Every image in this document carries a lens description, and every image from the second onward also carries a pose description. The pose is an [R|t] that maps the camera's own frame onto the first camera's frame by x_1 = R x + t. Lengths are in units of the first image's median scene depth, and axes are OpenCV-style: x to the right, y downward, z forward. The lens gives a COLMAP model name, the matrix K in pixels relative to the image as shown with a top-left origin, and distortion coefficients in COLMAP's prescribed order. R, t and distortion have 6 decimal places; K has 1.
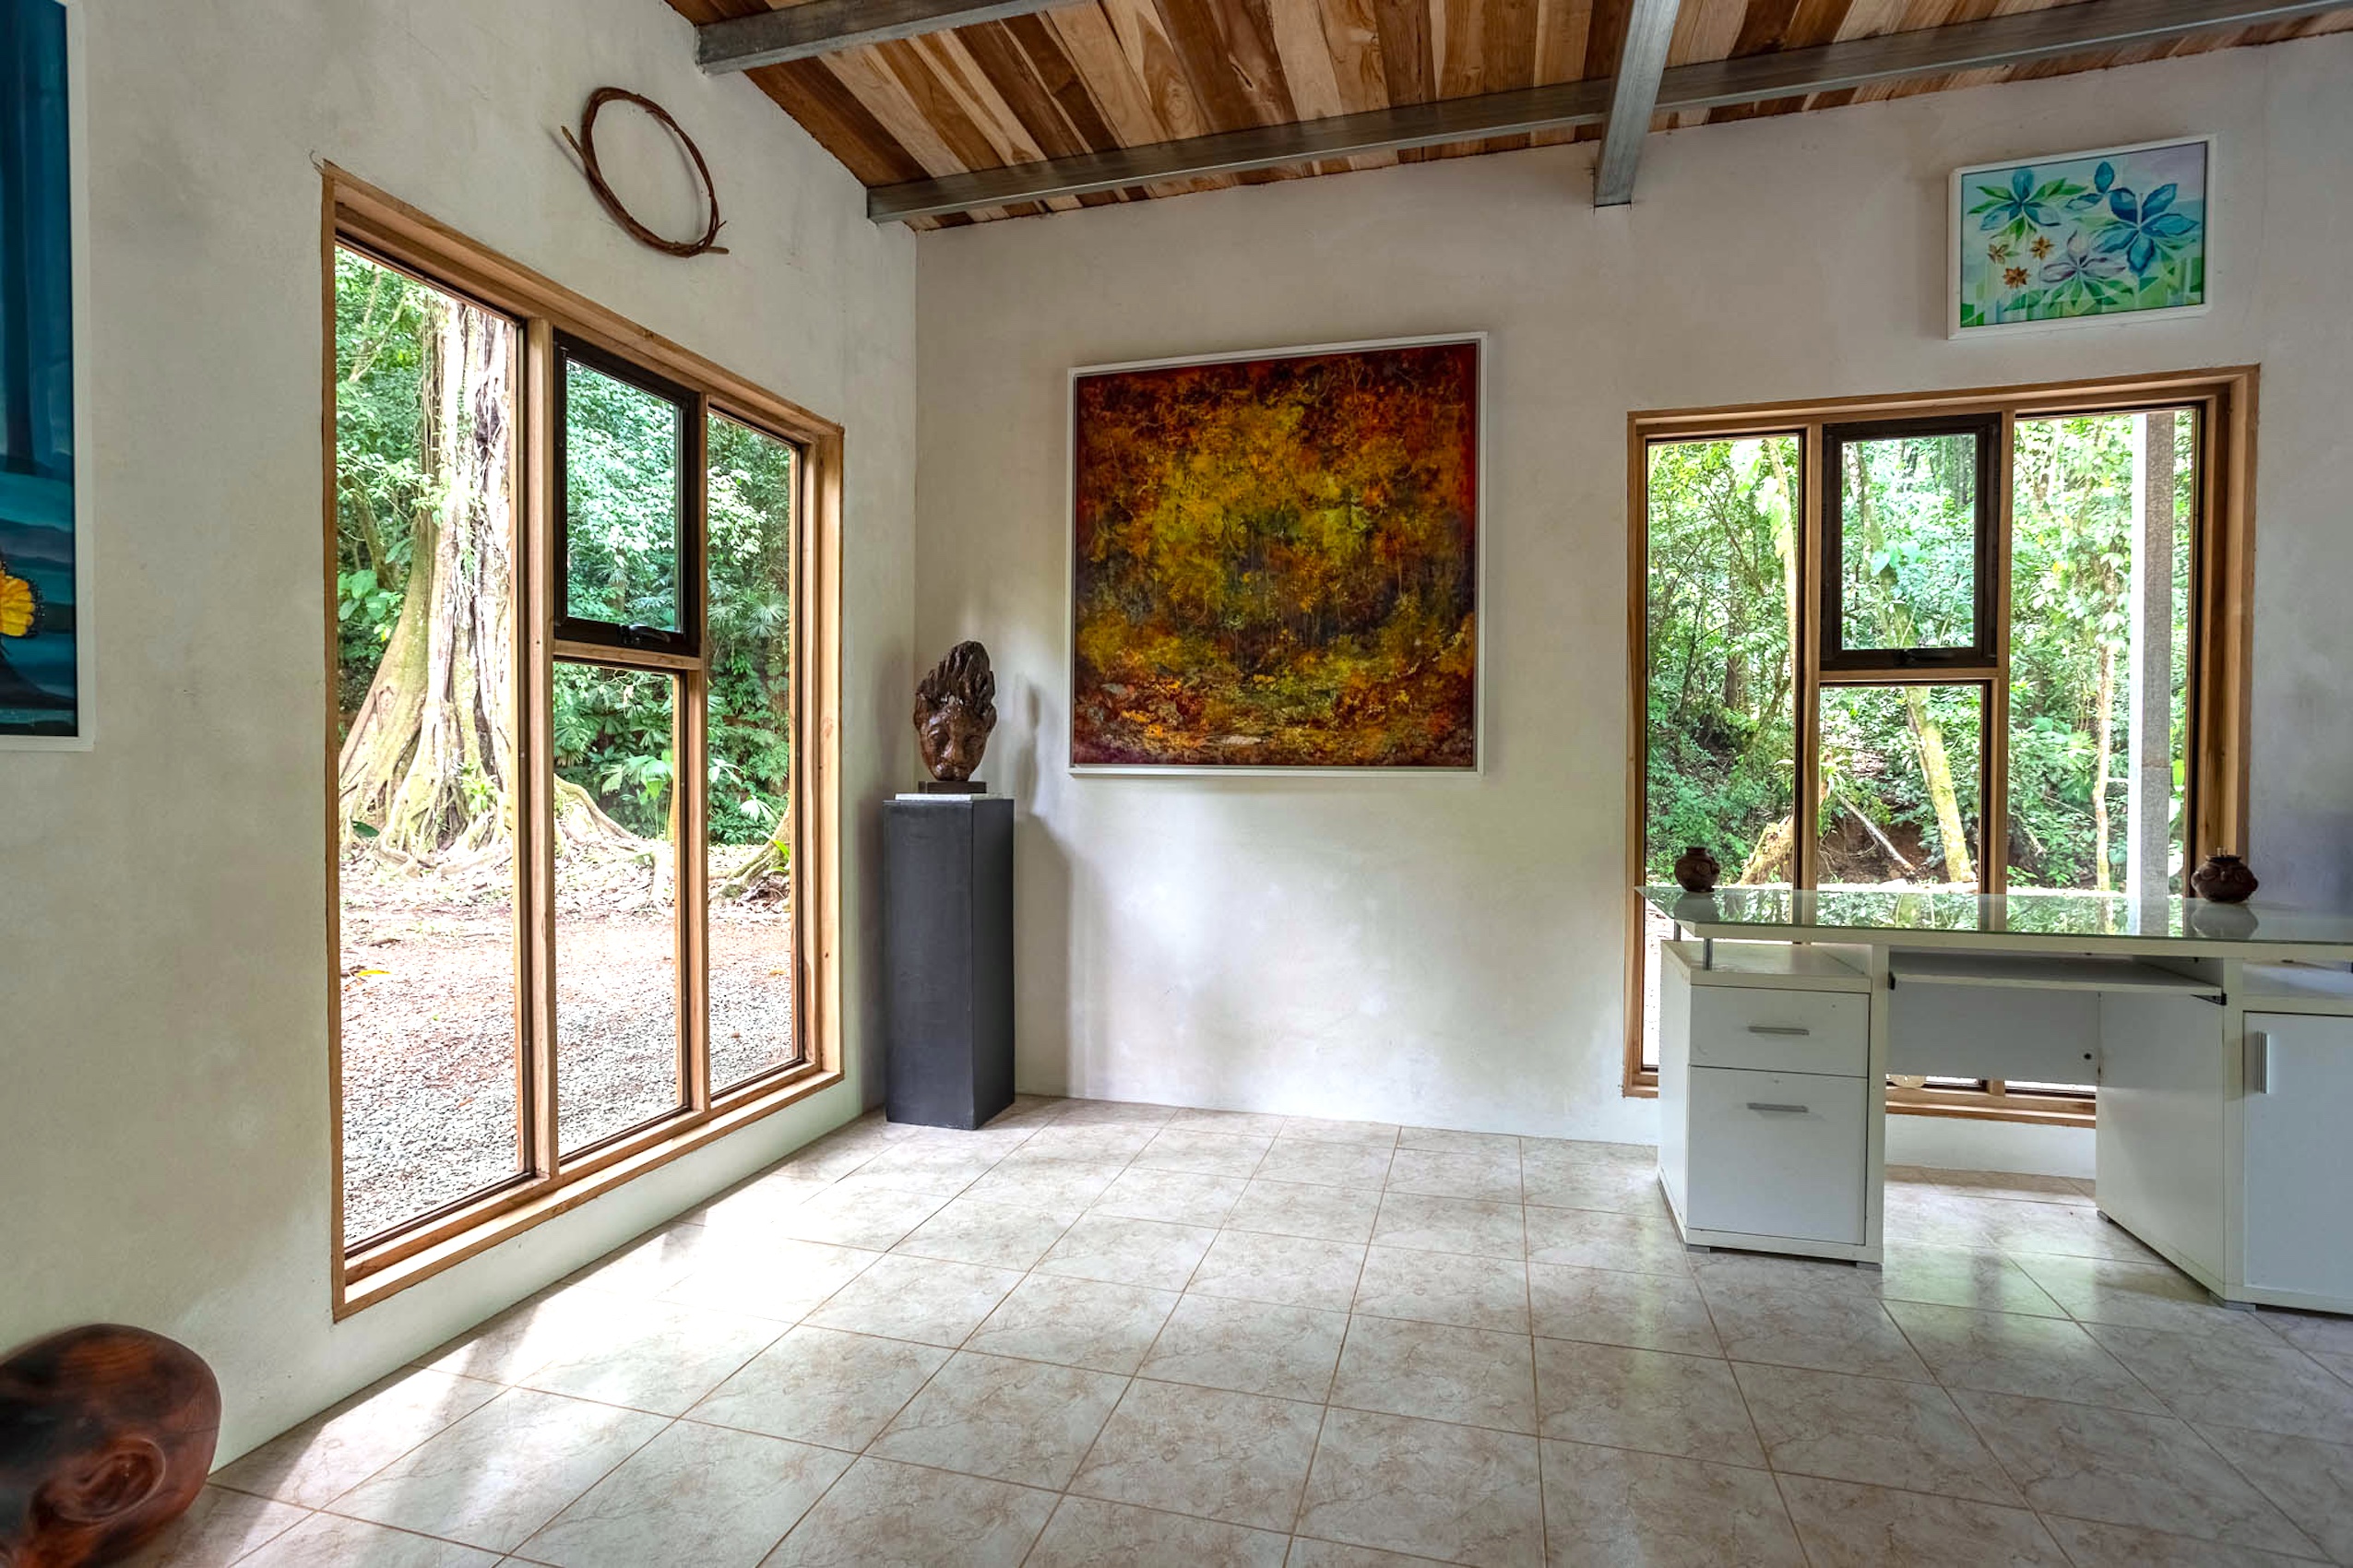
lens RADIAL K [[1150.2, 0, 1163.5], [0, 1150.2, 784.1], [0, 0, 1]] dist [-0.057301, 0.036445]
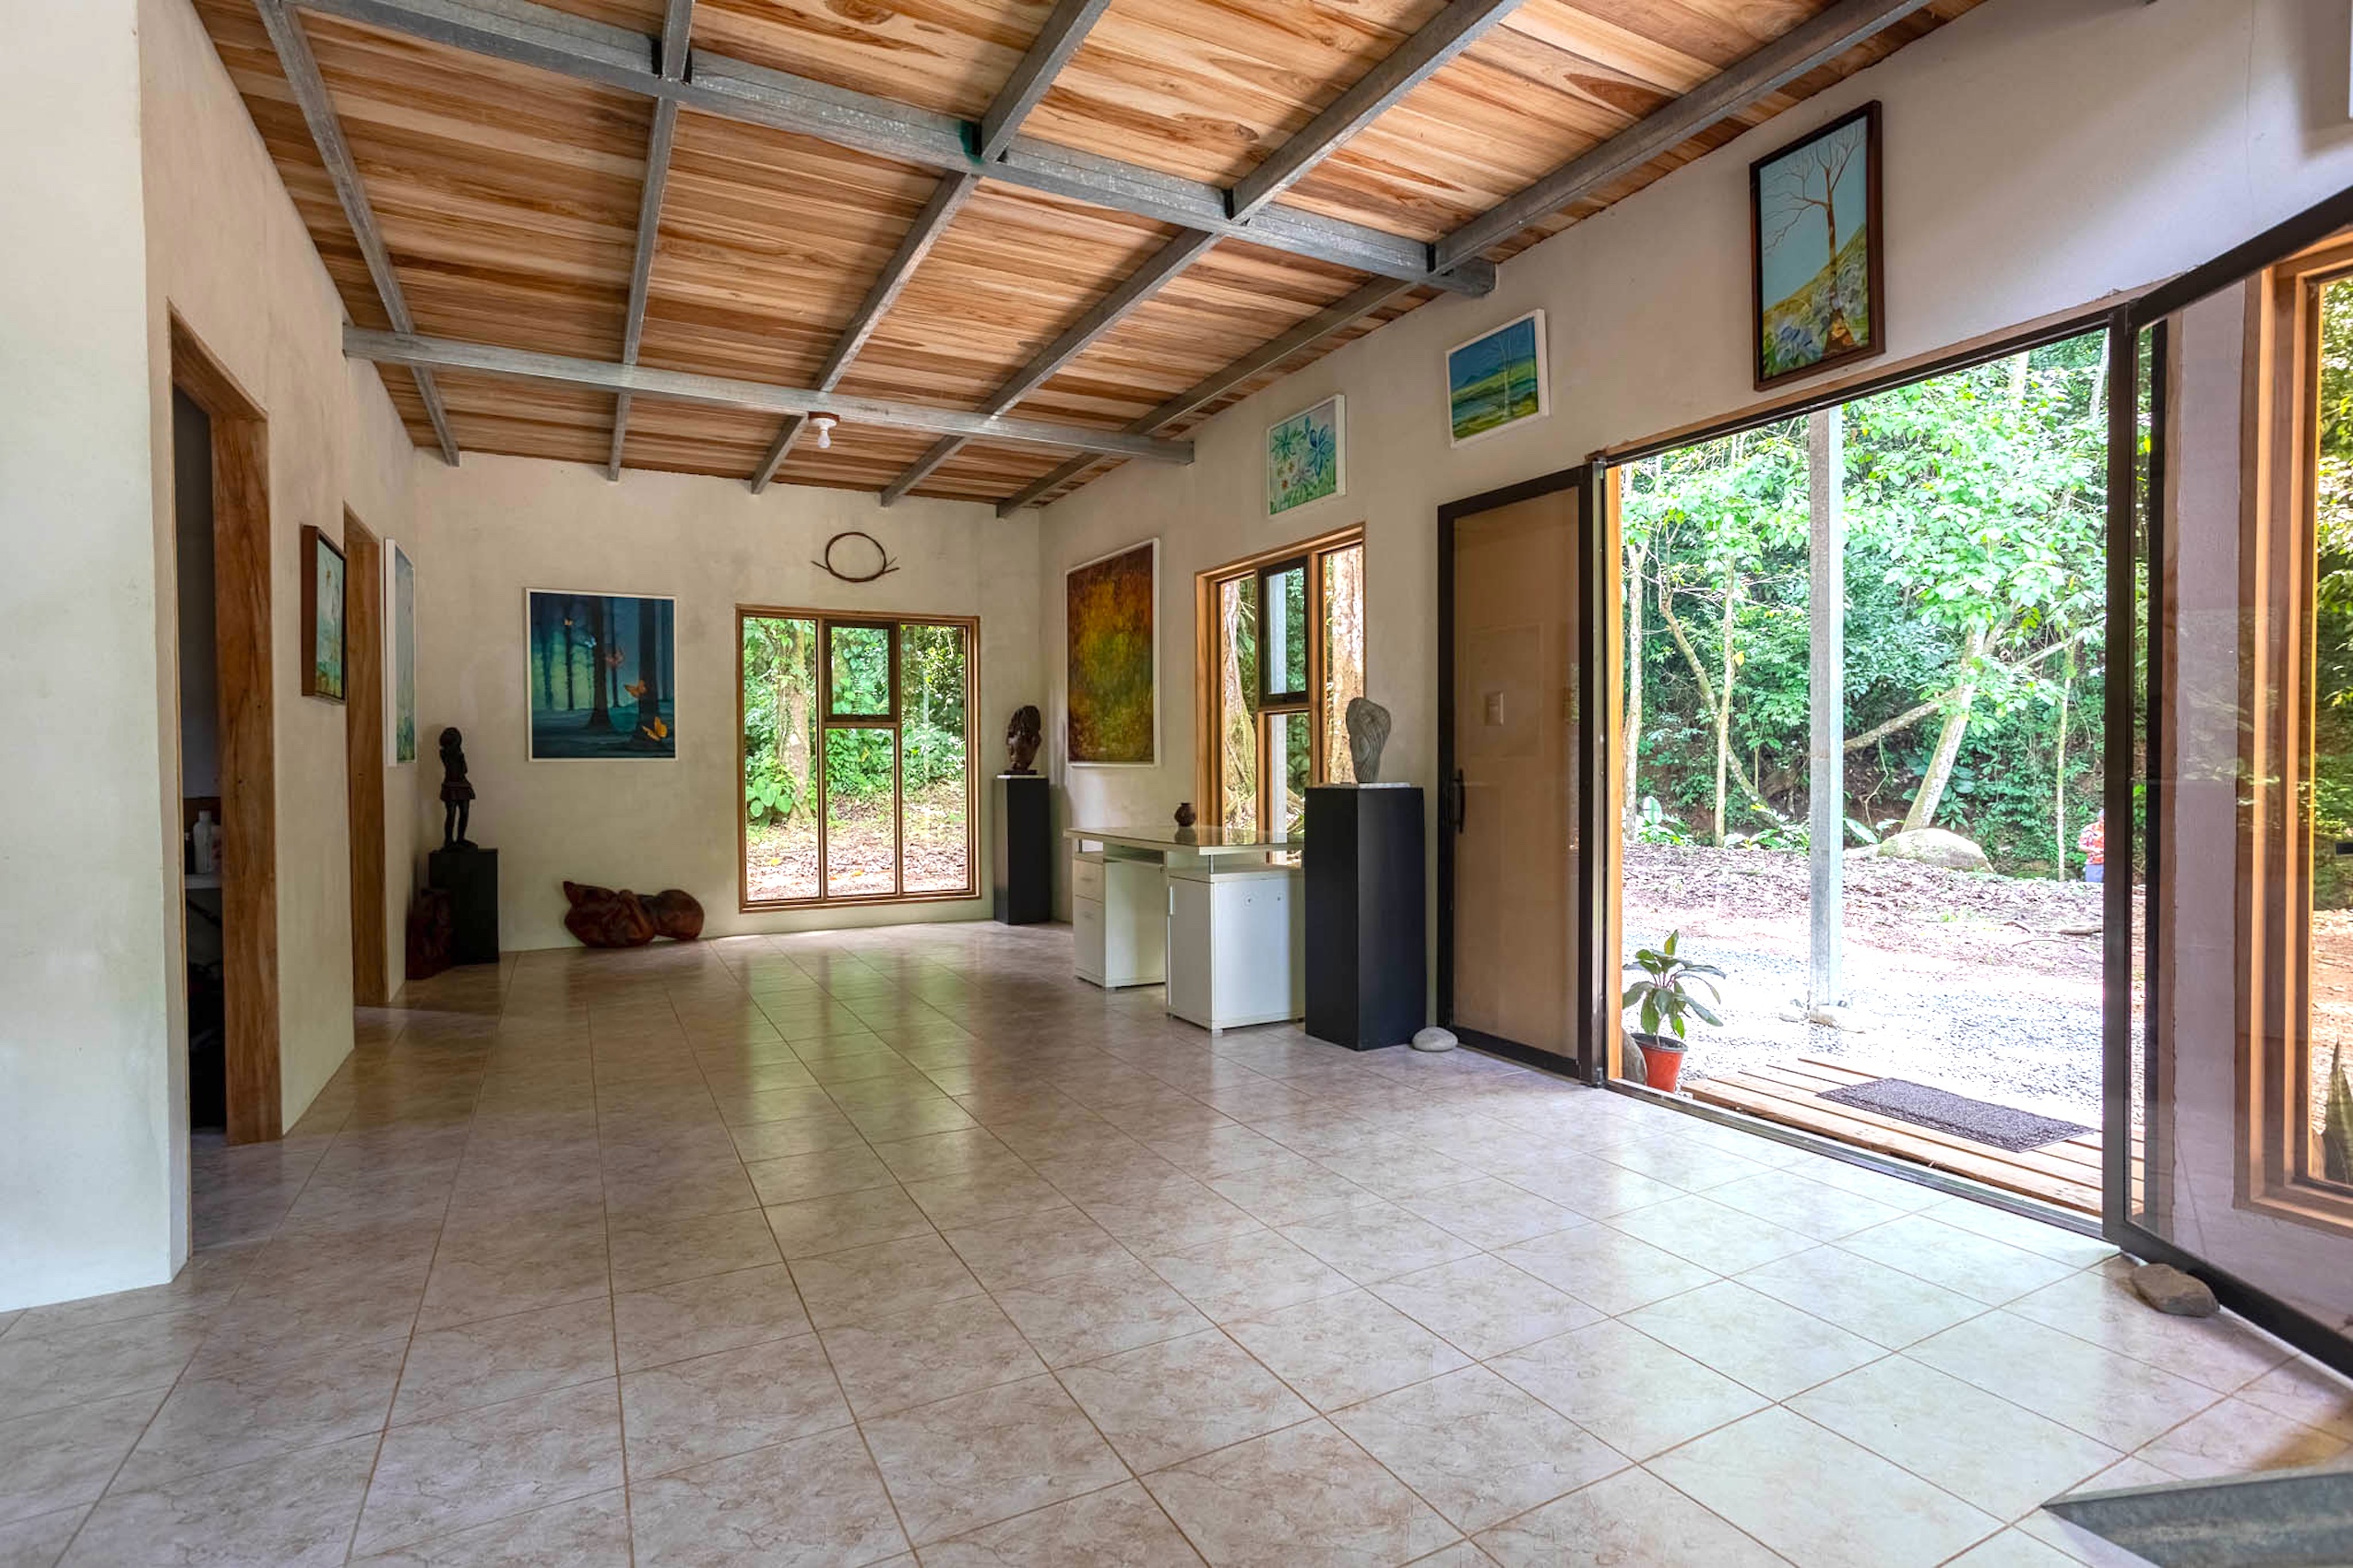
lens RADIAL K [[1144.5, 0, 1168.4], [0, 1144.5, 785.0], [0, 0, 1]] dist [-0.055574, 0.036997]
pose [[0.692410, 0.009417, -0.721442, 1.708993], [-0.005655, 0.999955, 0.007625, 0.009325], [0.721482, -0.001200, 0.692432, -0.335318]]
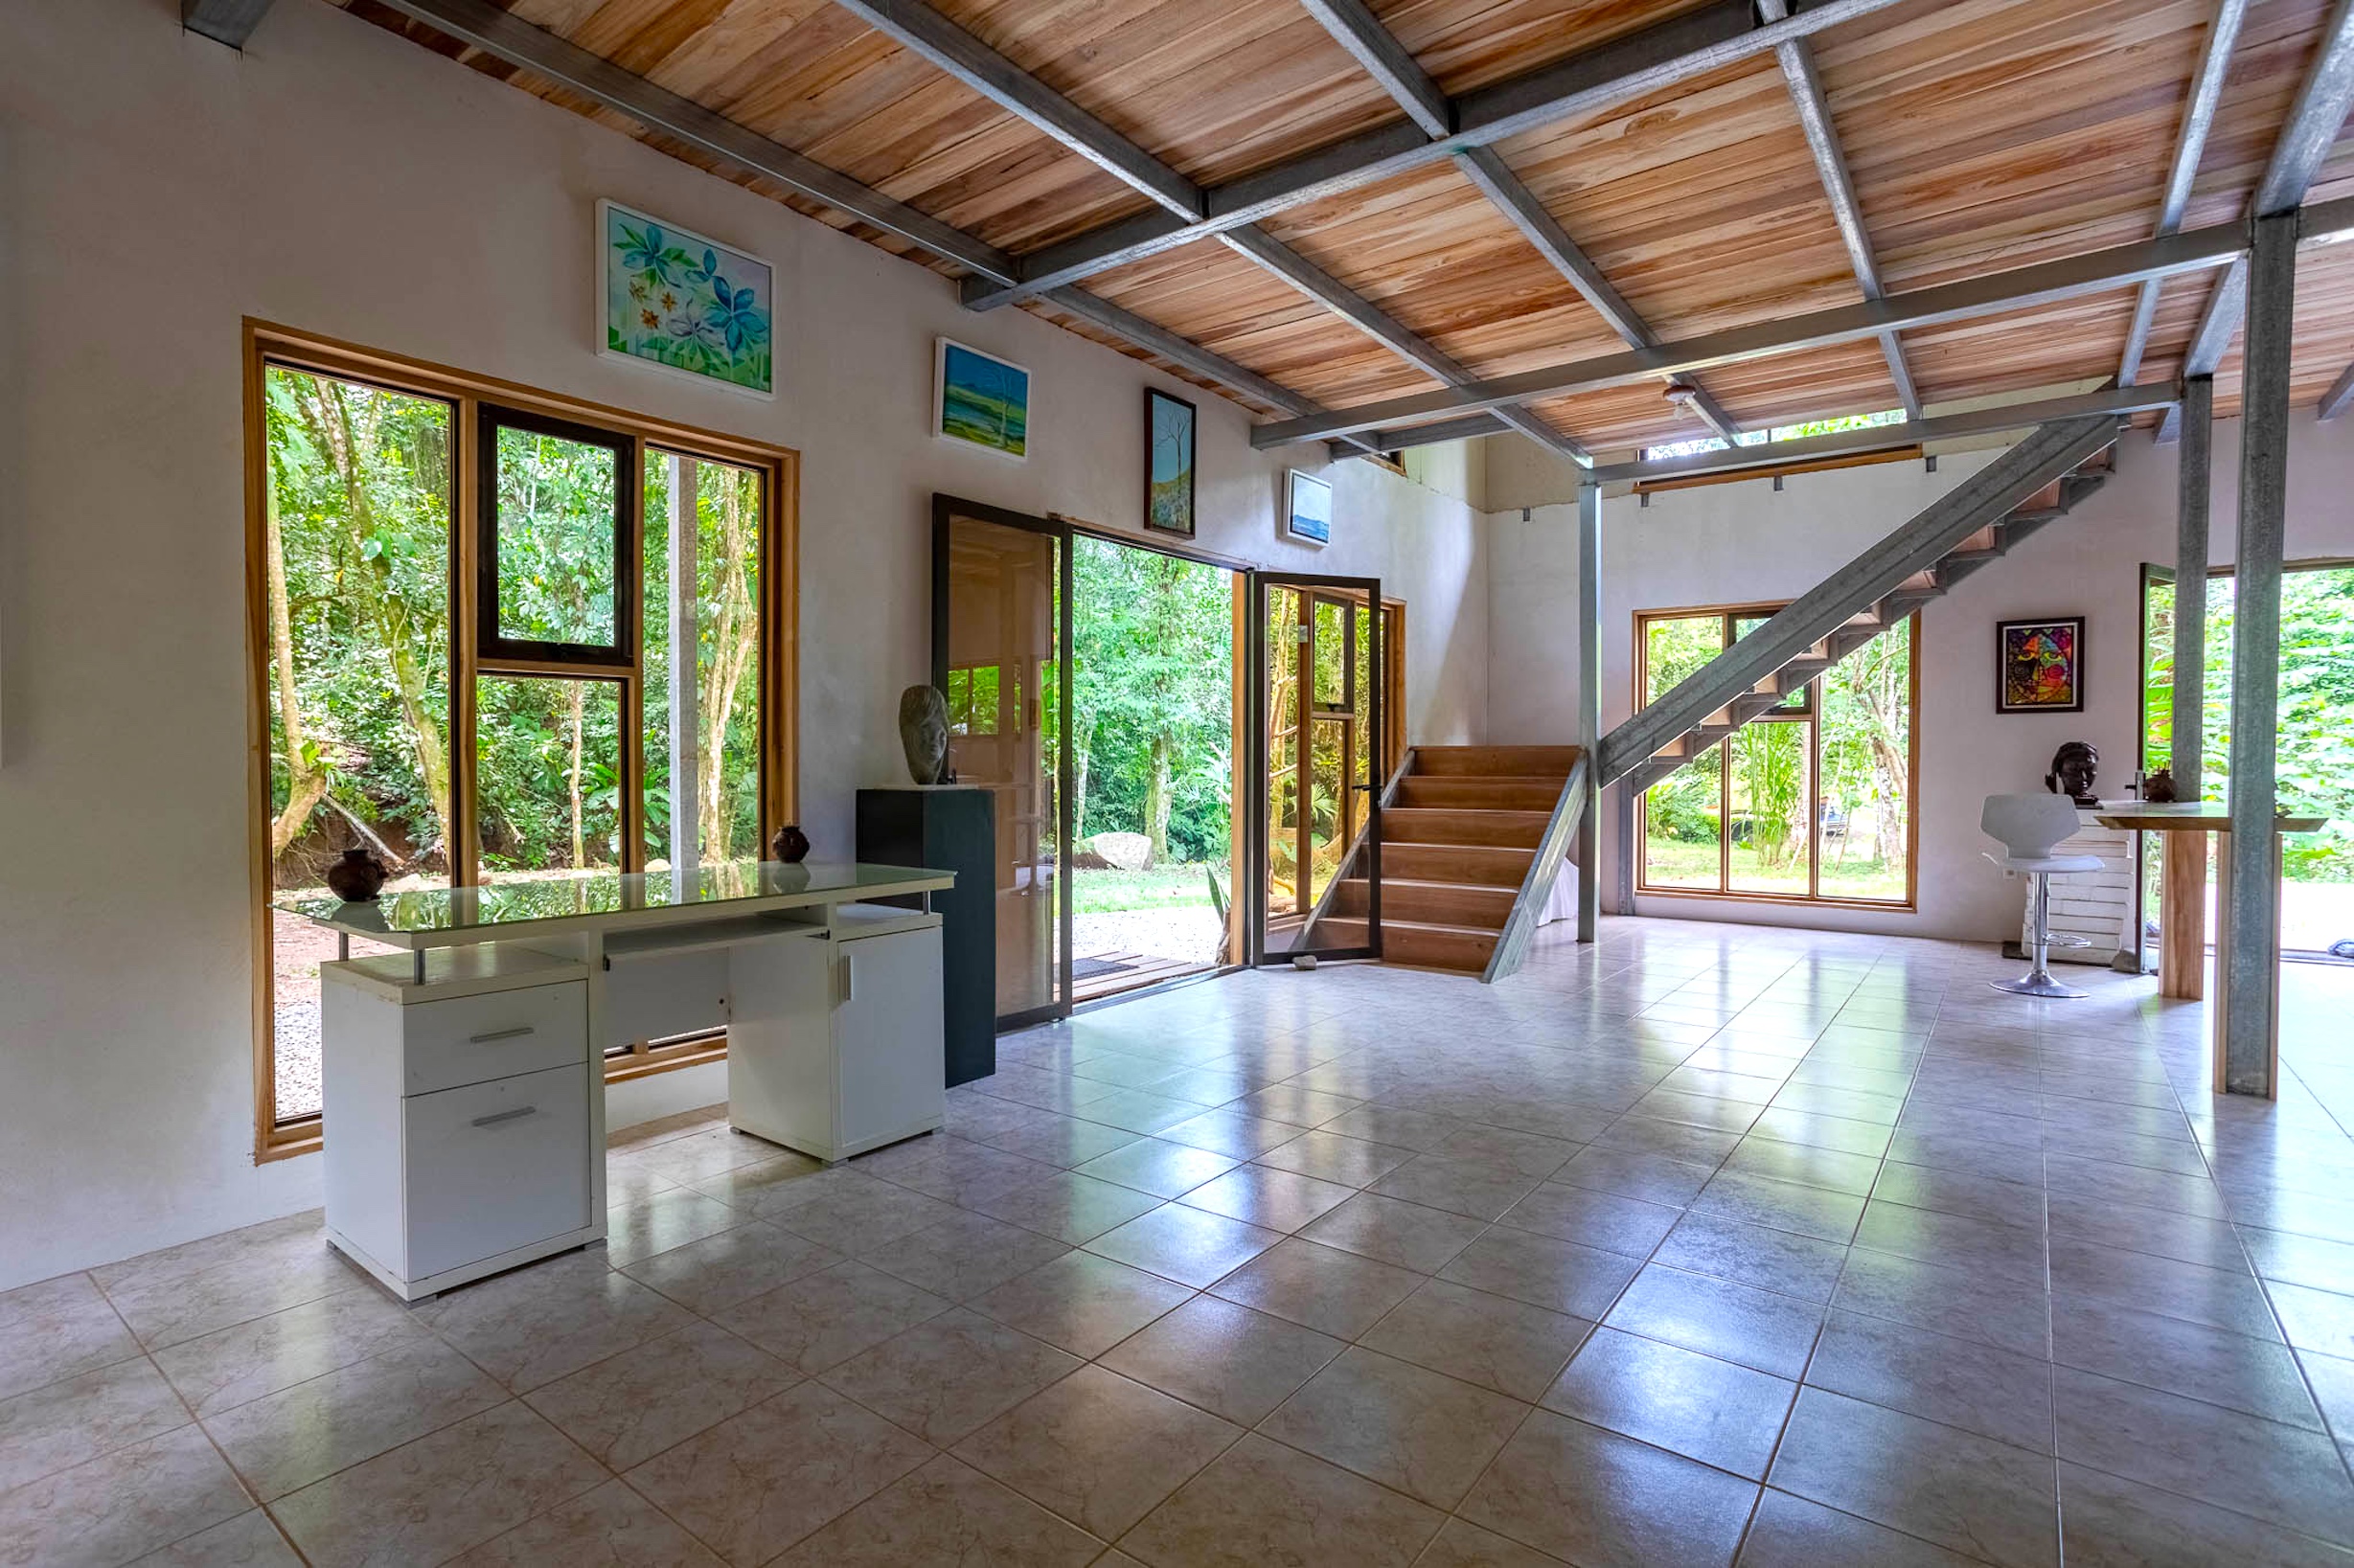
lens RADIAL K [[1144.9, 0, 1168.9], [0, 1144.9, 785.0], [0, 0, 1]] dist [-0.055574, 0.036997]
pose [[0.366605, -0.020800, 0.930144, -0.092150], [0.015684, 0.999746, 0.016175, 0.001613], [-0.930245, 0.008659, 0.366838, 0.100356]]
